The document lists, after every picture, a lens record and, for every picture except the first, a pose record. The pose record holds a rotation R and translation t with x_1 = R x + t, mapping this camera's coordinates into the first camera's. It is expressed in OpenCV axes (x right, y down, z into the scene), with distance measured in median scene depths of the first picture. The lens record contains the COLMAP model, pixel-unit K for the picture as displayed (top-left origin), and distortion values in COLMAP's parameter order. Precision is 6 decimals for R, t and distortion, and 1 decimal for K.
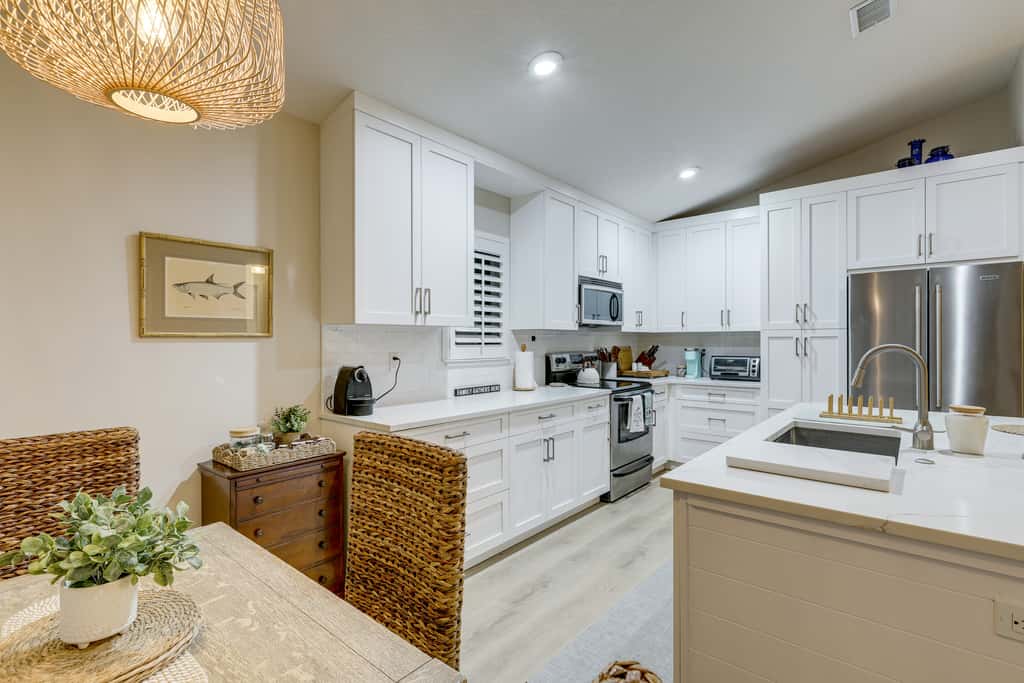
lens RADIAL K [[480.6, 0, 513.0], [0, 480.6, 341.5], [0, 0, 1]] dist [0.002554, 0.000911]
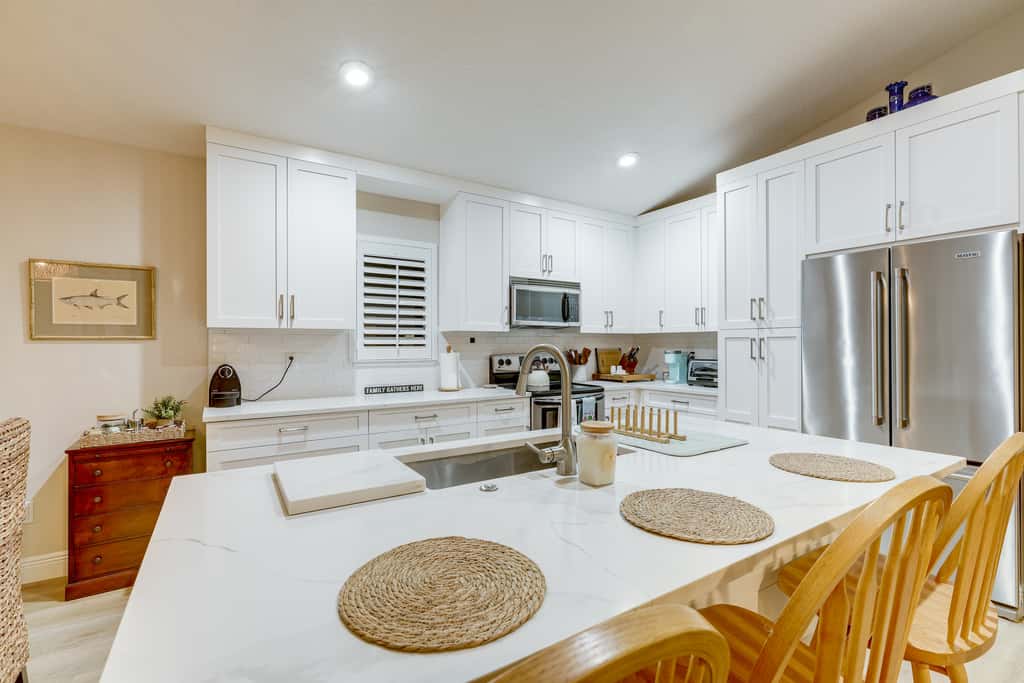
lens RADIAL K [[456.5, 0, 516.4], [0, 456.5, 342.8], [0, 0, 1]] dist [-0.000231, -0.000377]
pose [[0.954708, -0.001771, -0.297538, 0.449458], [0.000776, 0.999994, -0.003464, 0.002686], [0.297542, 0.003077, 0.954704, 0.112706]]
